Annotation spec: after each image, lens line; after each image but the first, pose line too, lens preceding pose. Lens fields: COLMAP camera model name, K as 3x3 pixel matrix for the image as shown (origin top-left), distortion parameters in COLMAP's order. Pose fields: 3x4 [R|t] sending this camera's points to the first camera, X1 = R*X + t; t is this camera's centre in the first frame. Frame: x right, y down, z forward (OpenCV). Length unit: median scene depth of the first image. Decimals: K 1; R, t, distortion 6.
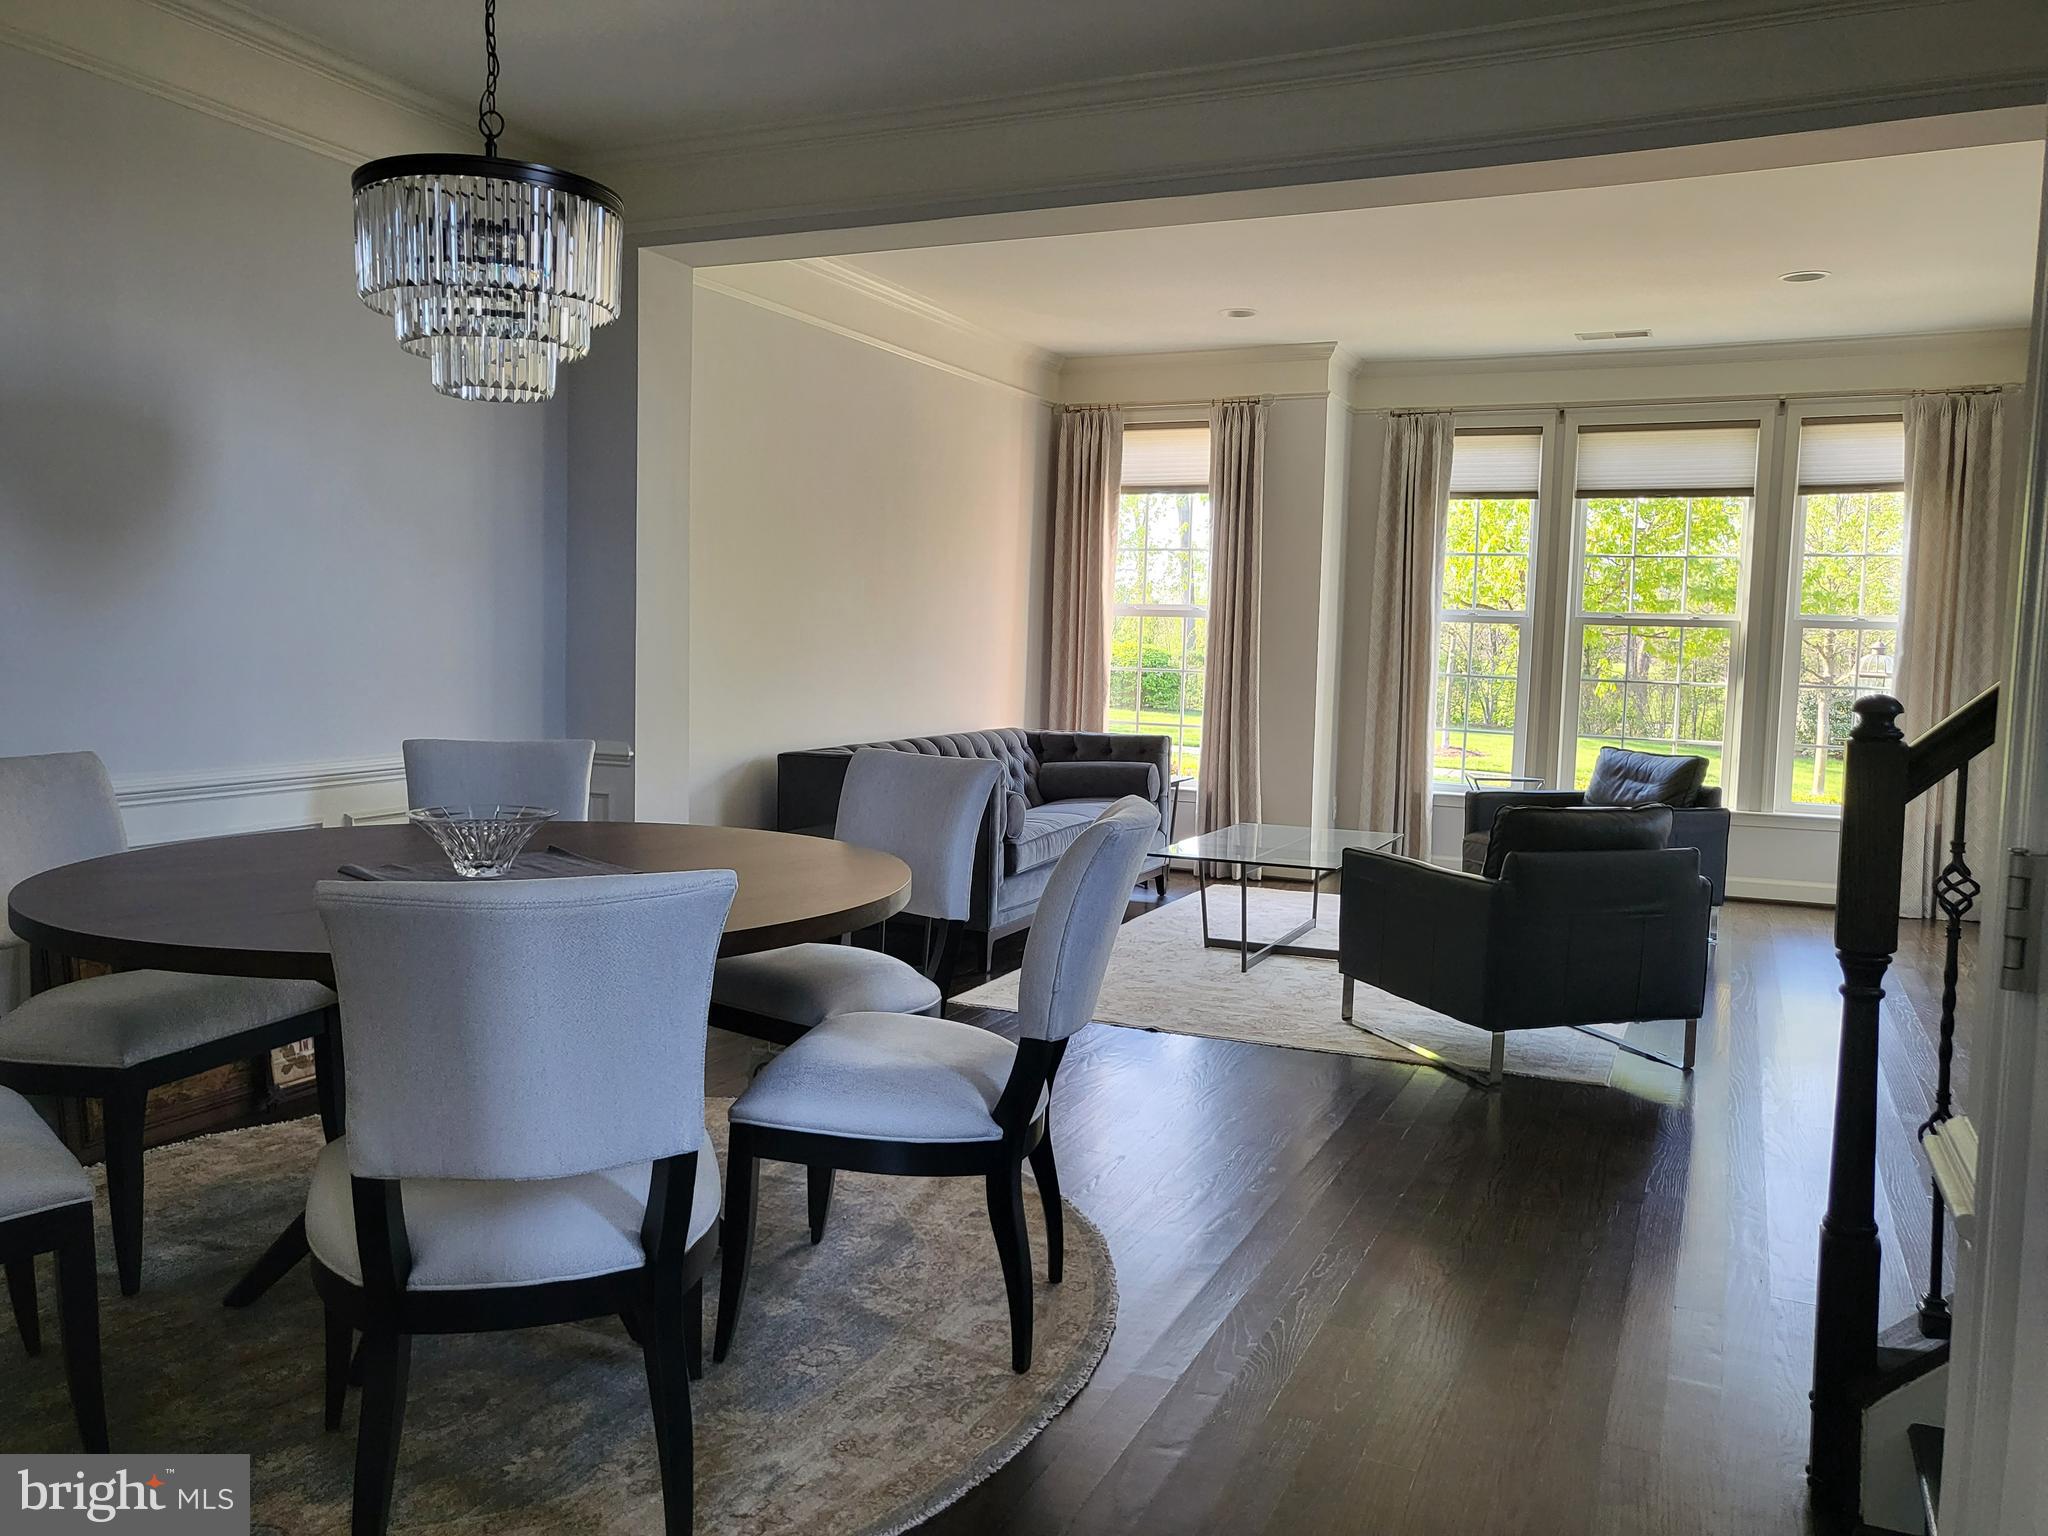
lens RADIAL K [[1580.7, 0, 1017.5], [0, 1580.7, 770.7], [0, 0, 1]] dist [-0.035853, 0.072037]
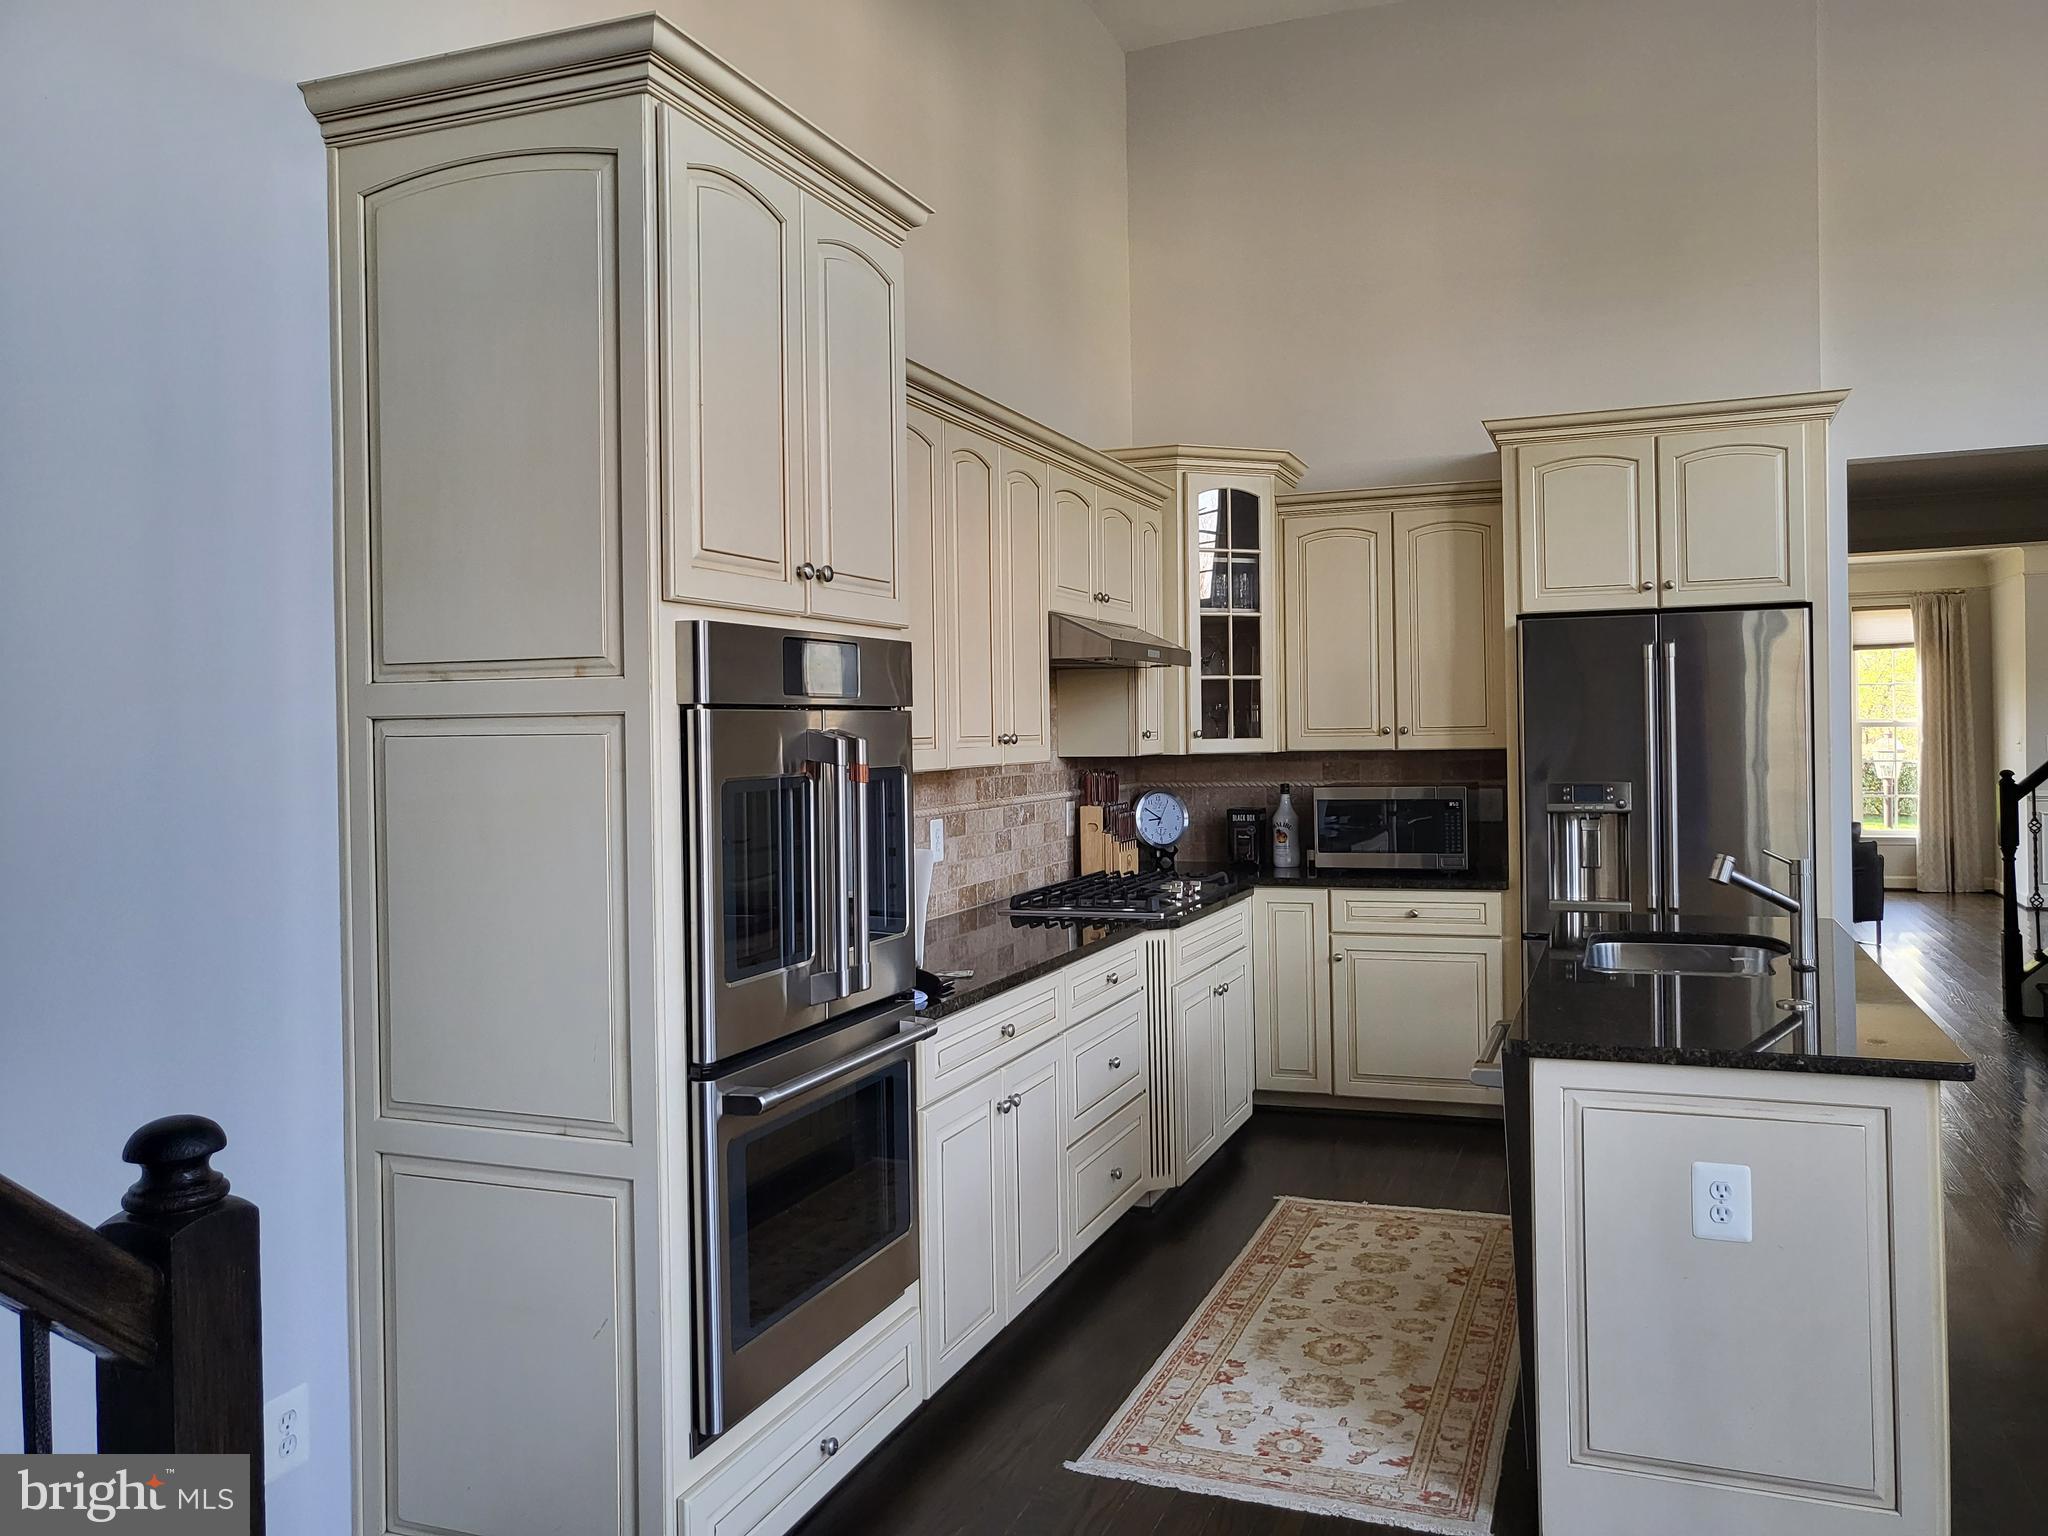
lens RADIAL K [[1580.7, 0, 1020.3], [0, 1580.7, 759.5], [0, 0, 1]] dist [-0.035853, 0.072037]
pose [[0.997533, -0.041838, 0.056375, -0.559946], [0.045515, 0.996808, -0.065590, 0.017978], [-0.053451, 0.067995, 0.996253, -0.719571]]
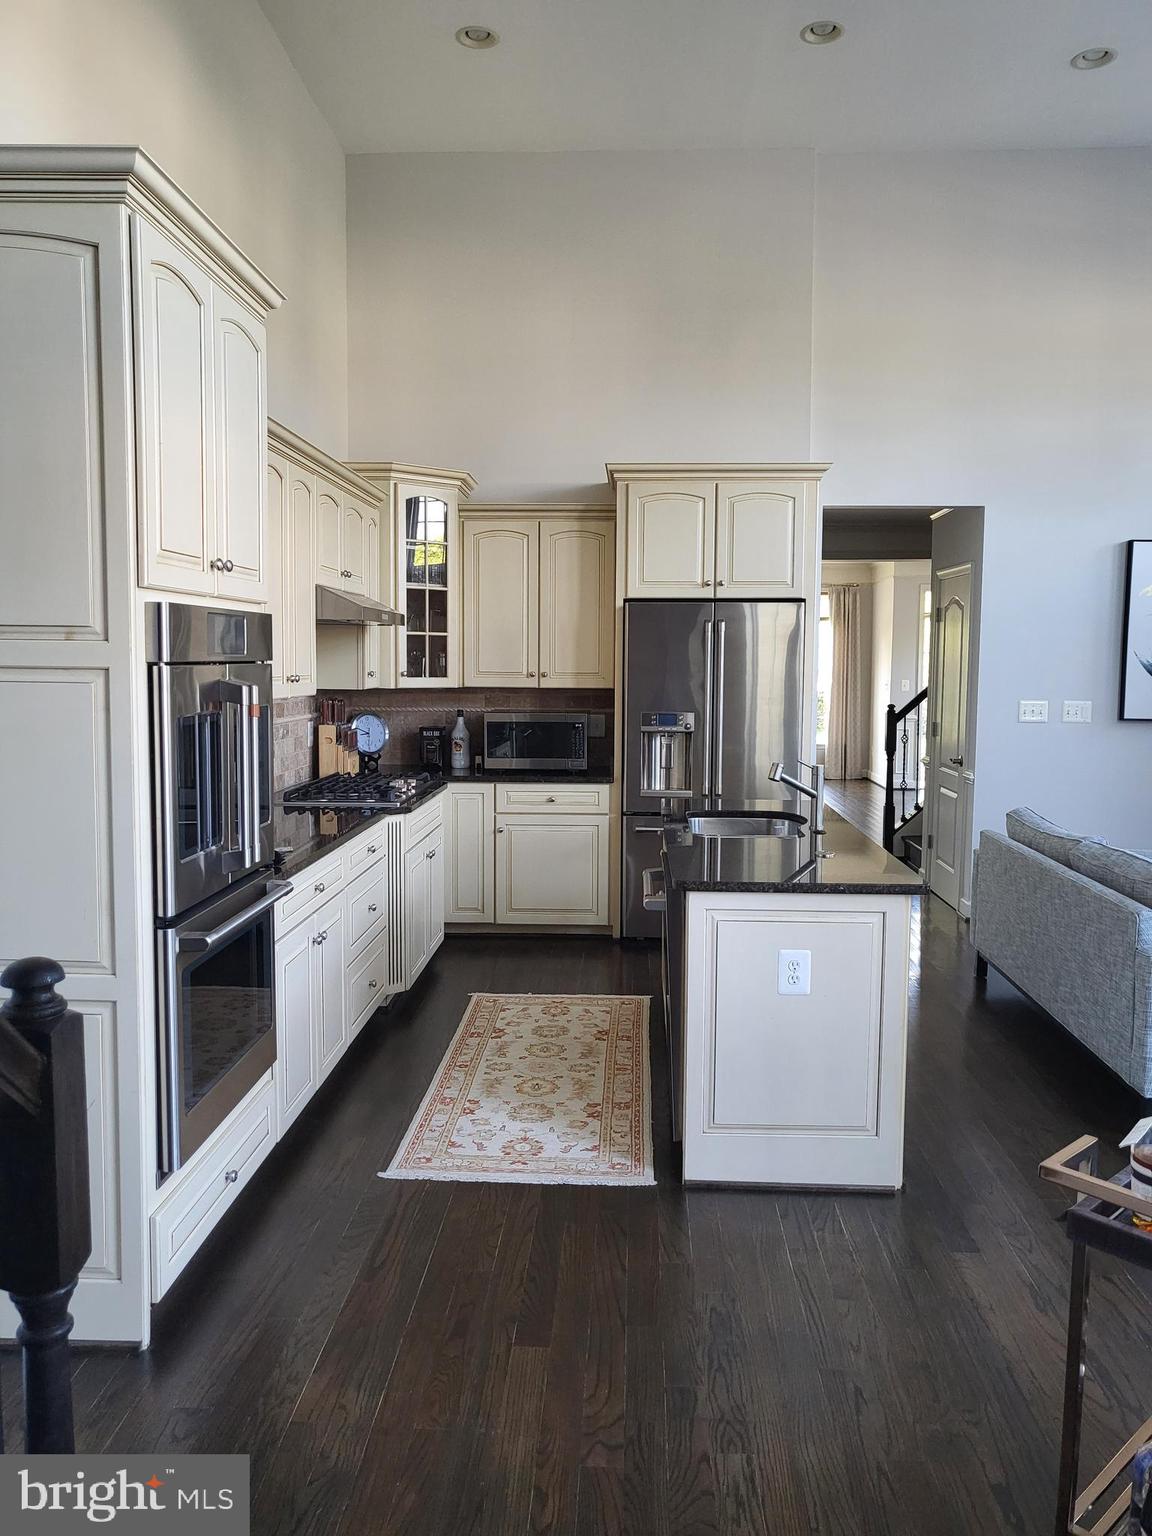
lens RADIAL K [[1185.5, 0, 571.9], [0, 1185.5, 778.6], [0, 0, 1]] dist [-0.035853, 0.072037]
pose [[0.928442, -0.054146, 0.367509, -0.629335], [0.045945, 0.998462, 0.031035, 0.009966], [-0.368624, -0.011929, 0.929502, -0.753879]]
